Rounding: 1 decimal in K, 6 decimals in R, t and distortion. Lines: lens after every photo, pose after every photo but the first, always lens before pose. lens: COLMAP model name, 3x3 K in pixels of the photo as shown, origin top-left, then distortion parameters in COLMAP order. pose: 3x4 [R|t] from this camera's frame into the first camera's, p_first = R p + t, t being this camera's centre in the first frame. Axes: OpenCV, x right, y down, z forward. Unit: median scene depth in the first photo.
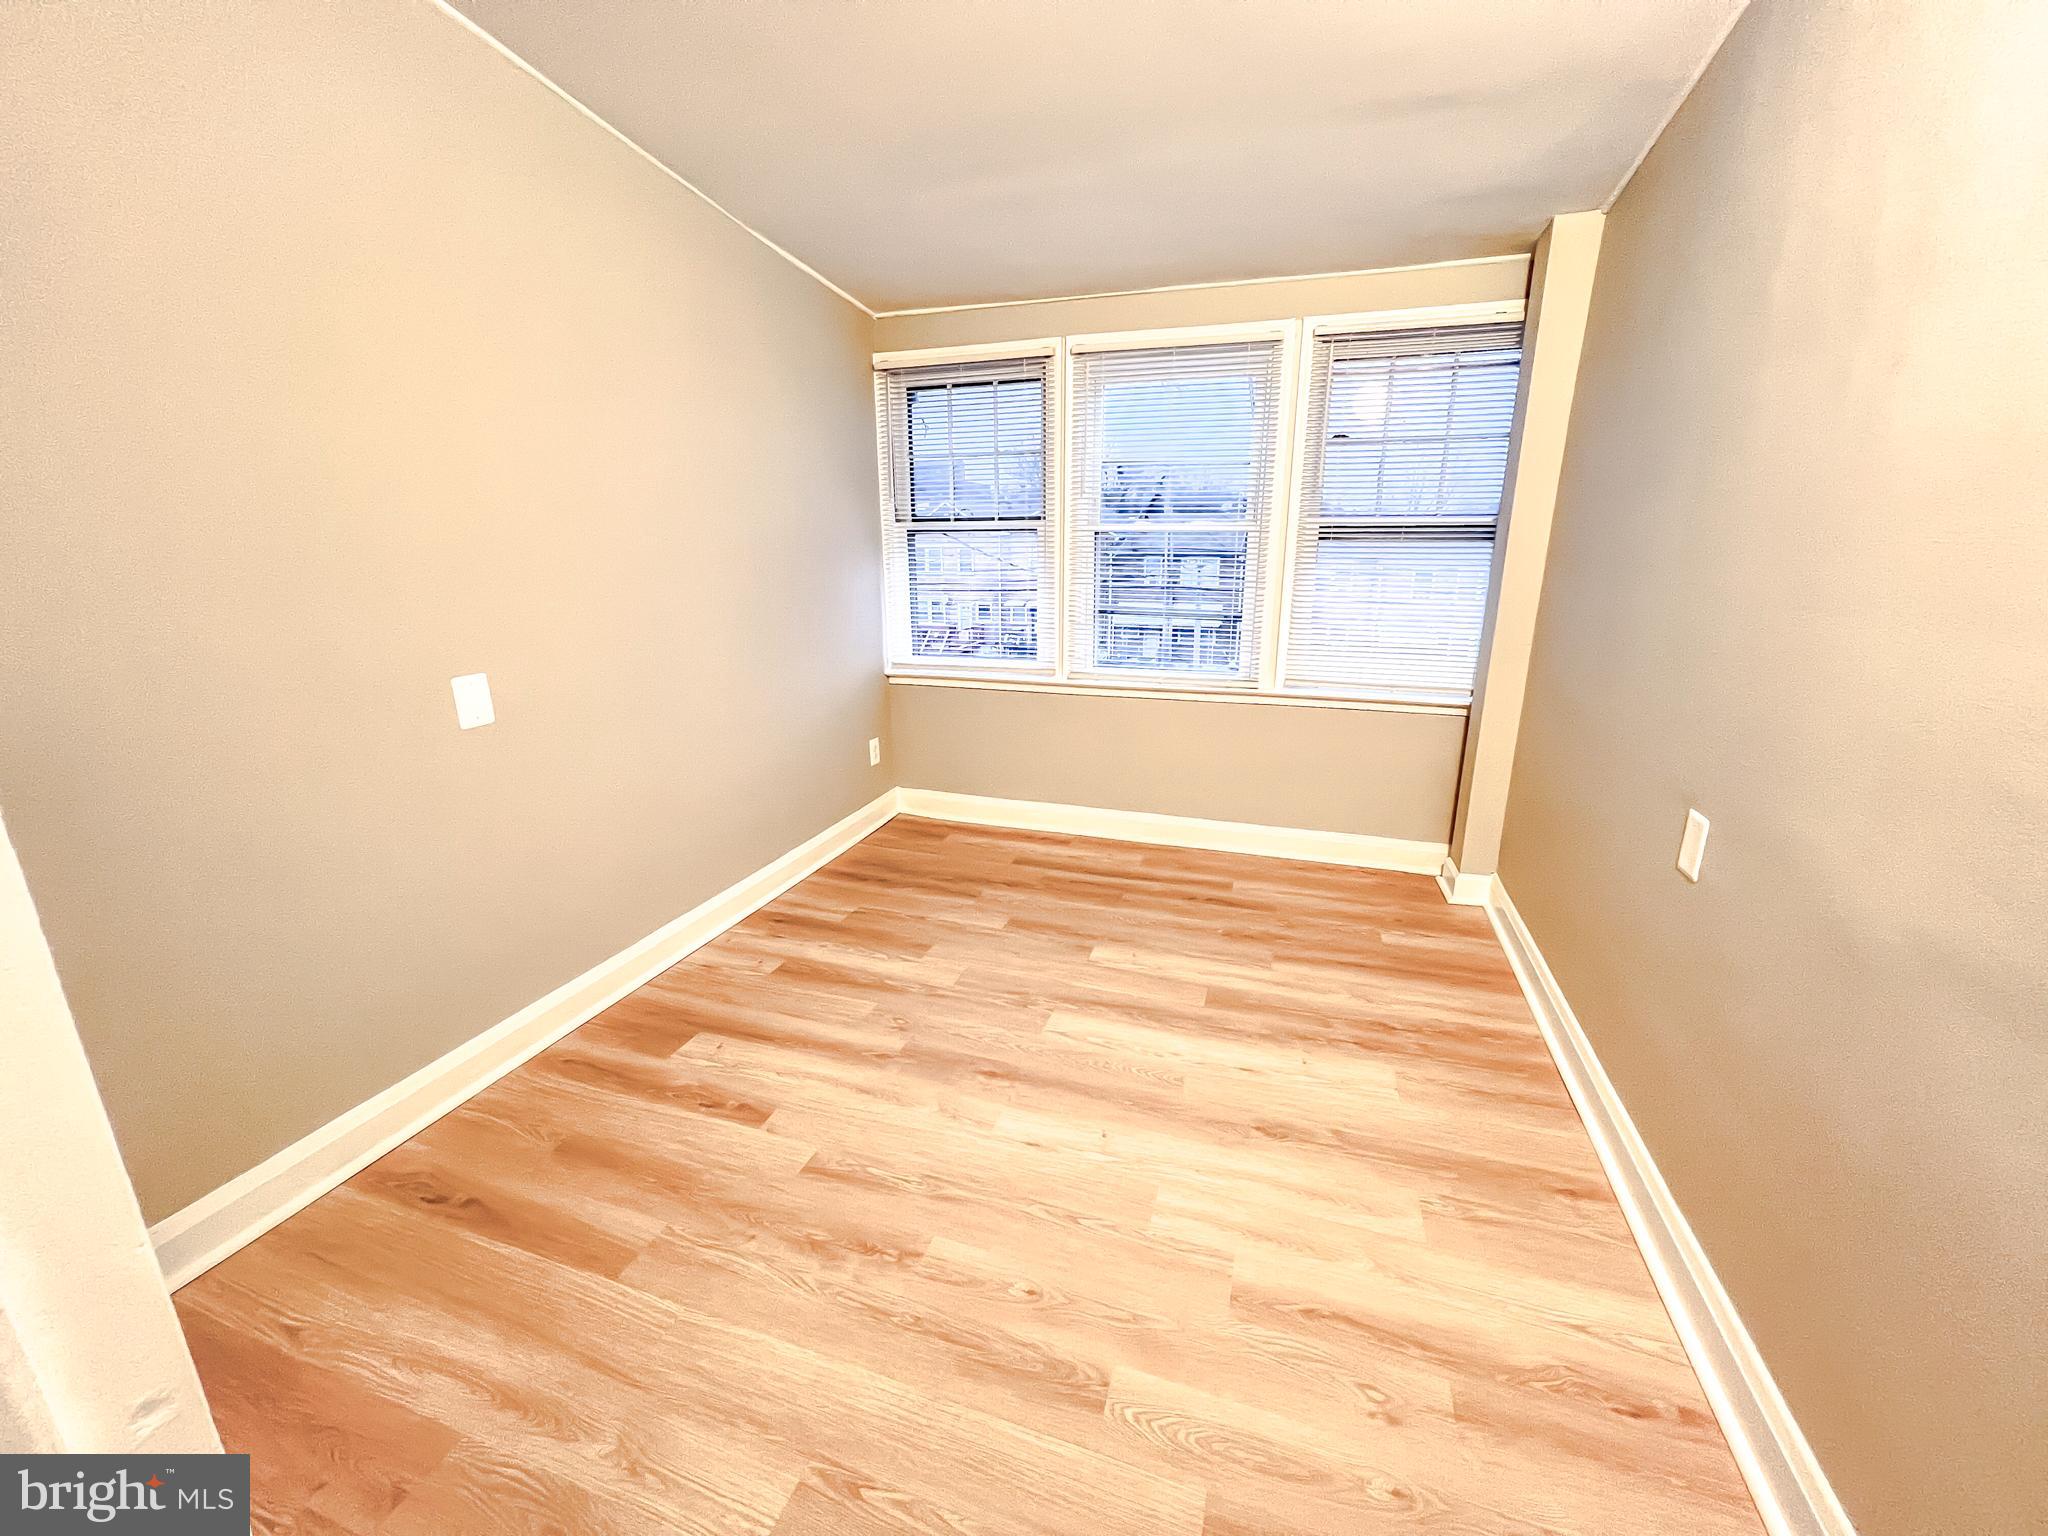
lens RADIAL K [[819.6, 0, 1022.8], [0, 819.6, 765.7], [0, 0, 1]] dist [-0.001741, -0.000520]
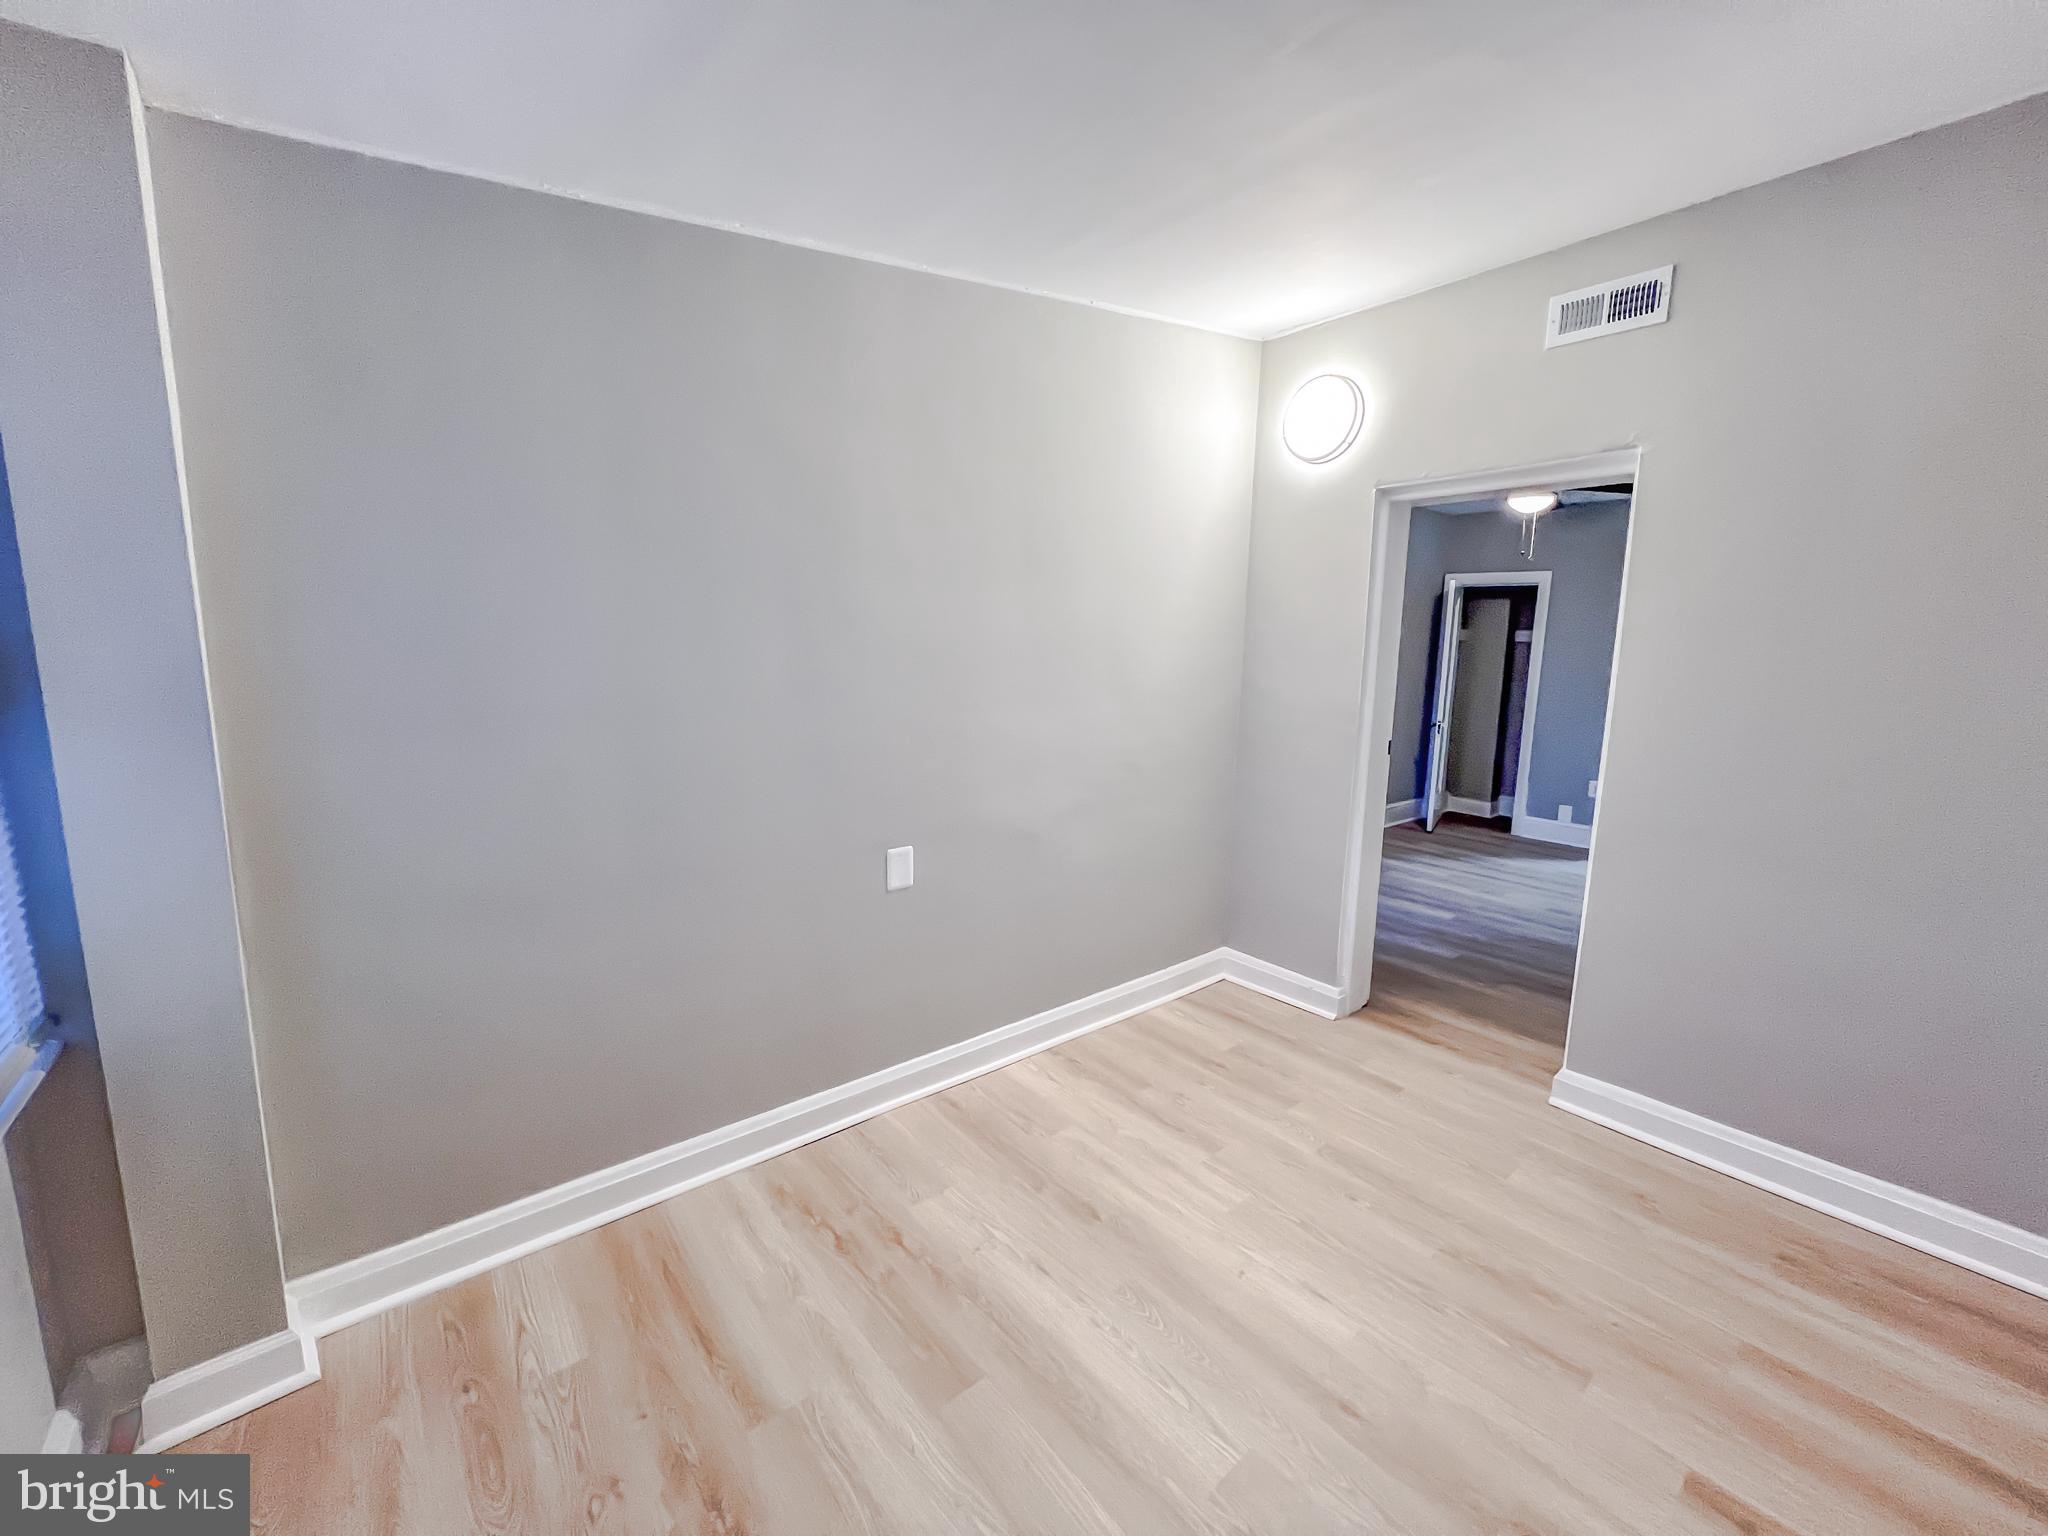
lens RADIAL K [[819.6, 0, 1031.4], [0, 819.6, 767.8], [0, 0, 1]] dist [-0.001741, -0.000520]
pose [[-0.857863, -0.086597, 0.506529, -0.111634], [0.123262, 0.922246, 0.366426, -0.430056], [-0.498877, 0.376779, -0.780487, 1.416047]]
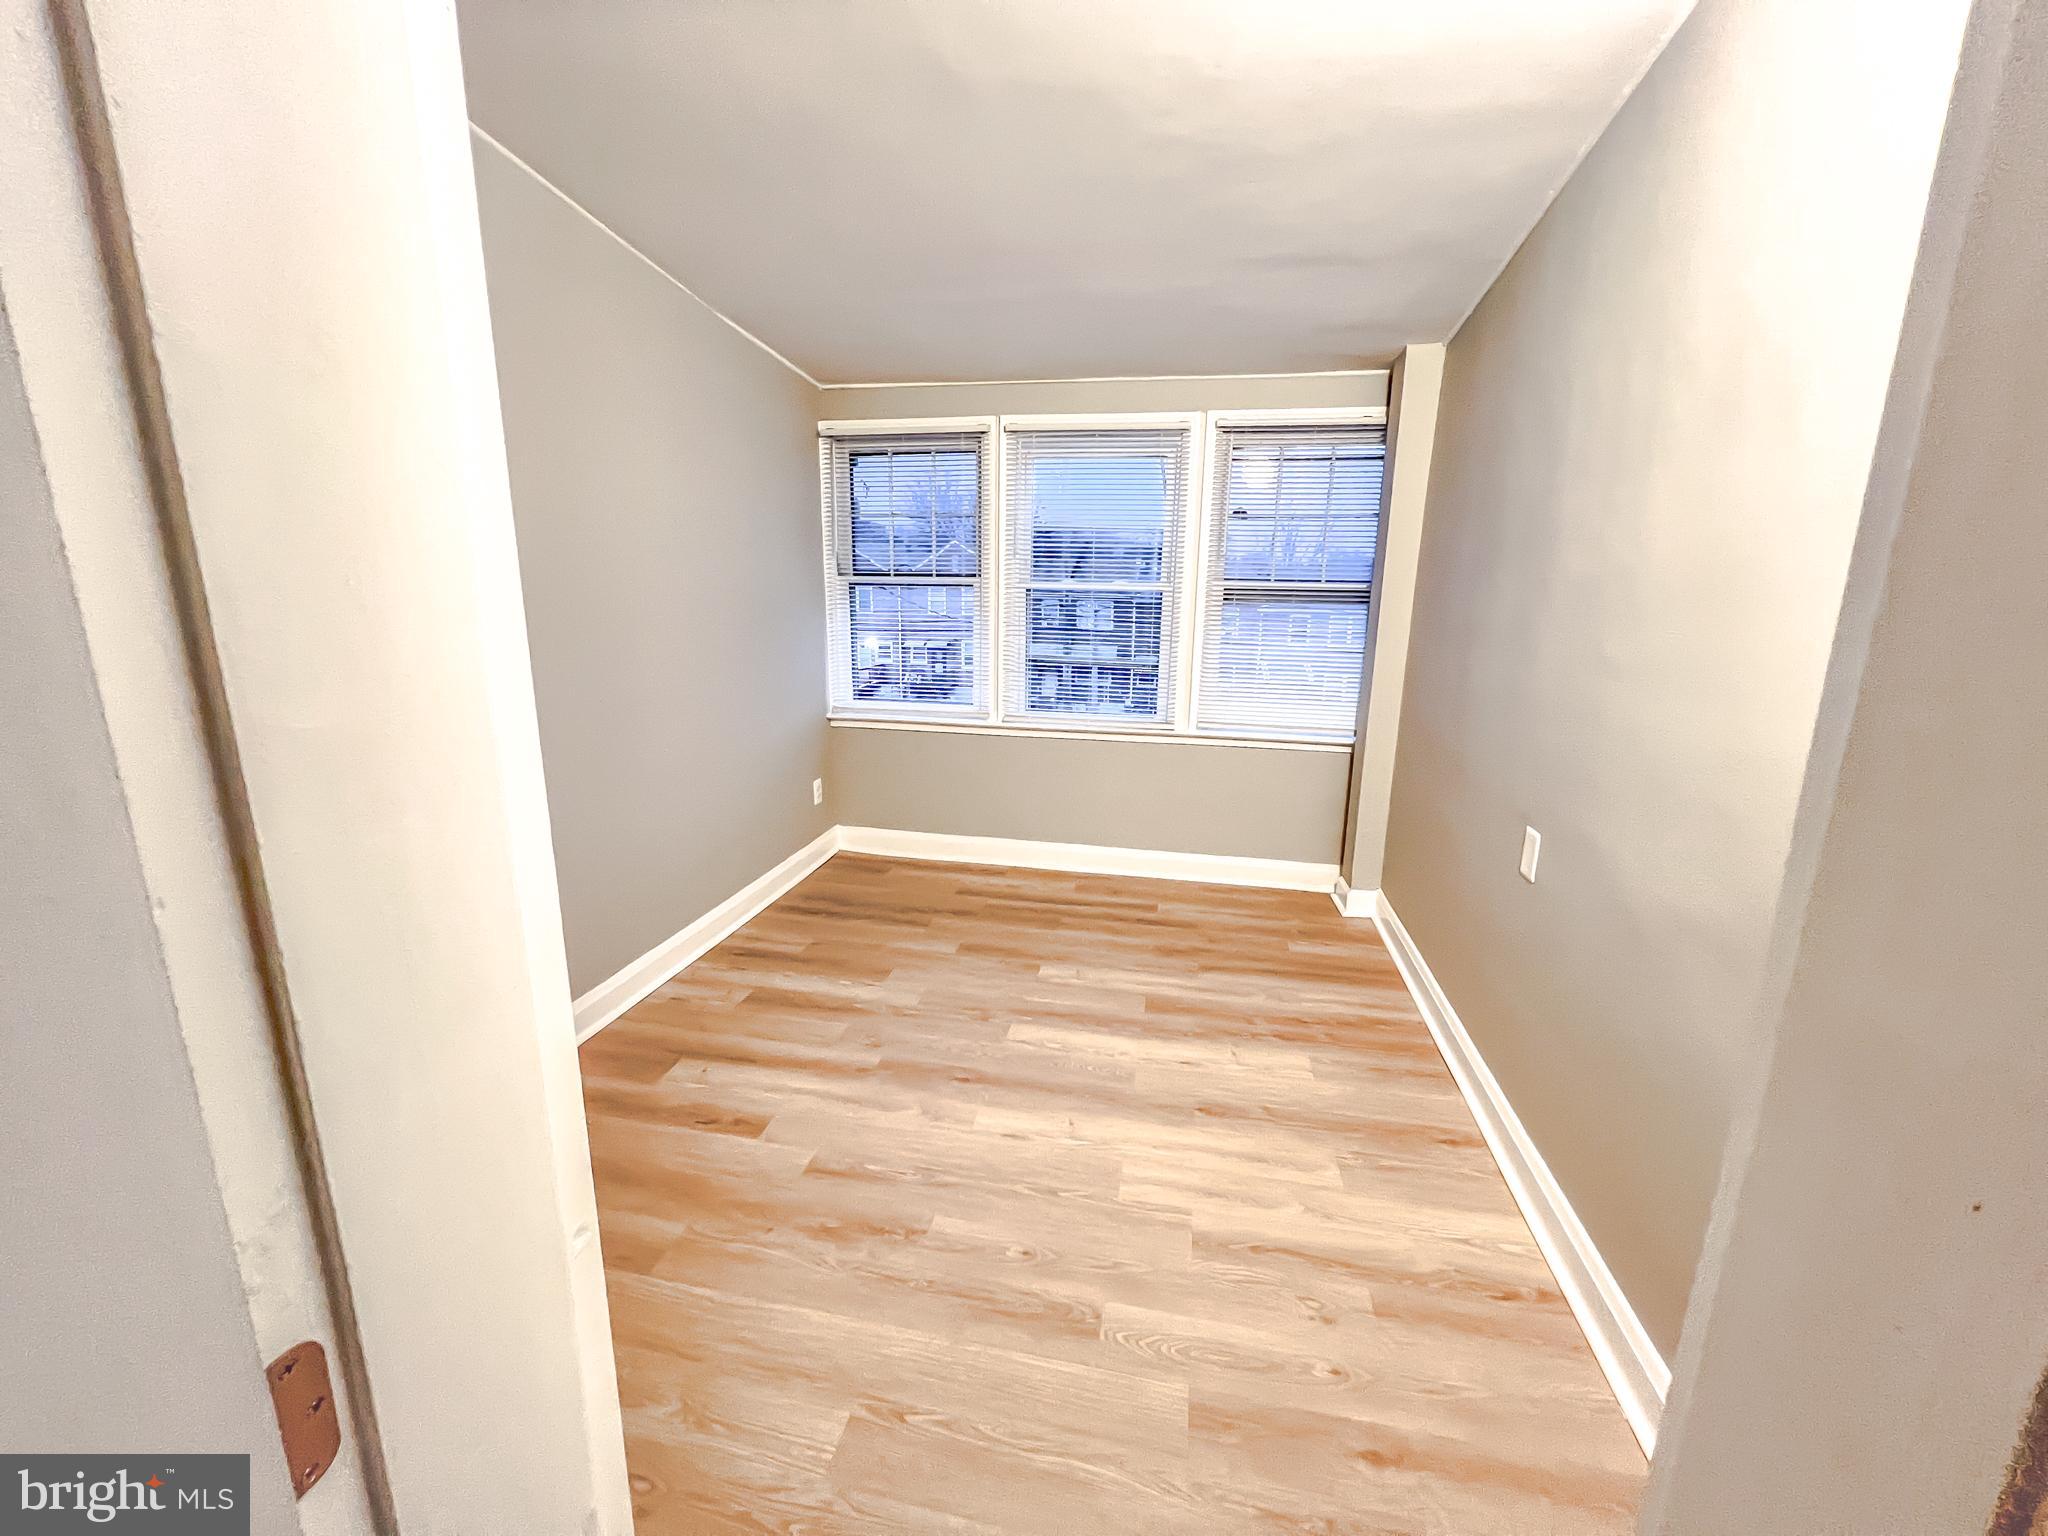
lens RADIAL K [[819.6, 0, 1023.7], [0, 819.6, 765.3], [0, 0, 1]] dist [-0.001741, -0.000520]
pose [[0.992072, -0.010460, 0.125238, -0.088017], [0.016342, 0.998806, -0.046030, 0.003019], [-0.124608, 0.047712, 0.991058, -0.124569]]
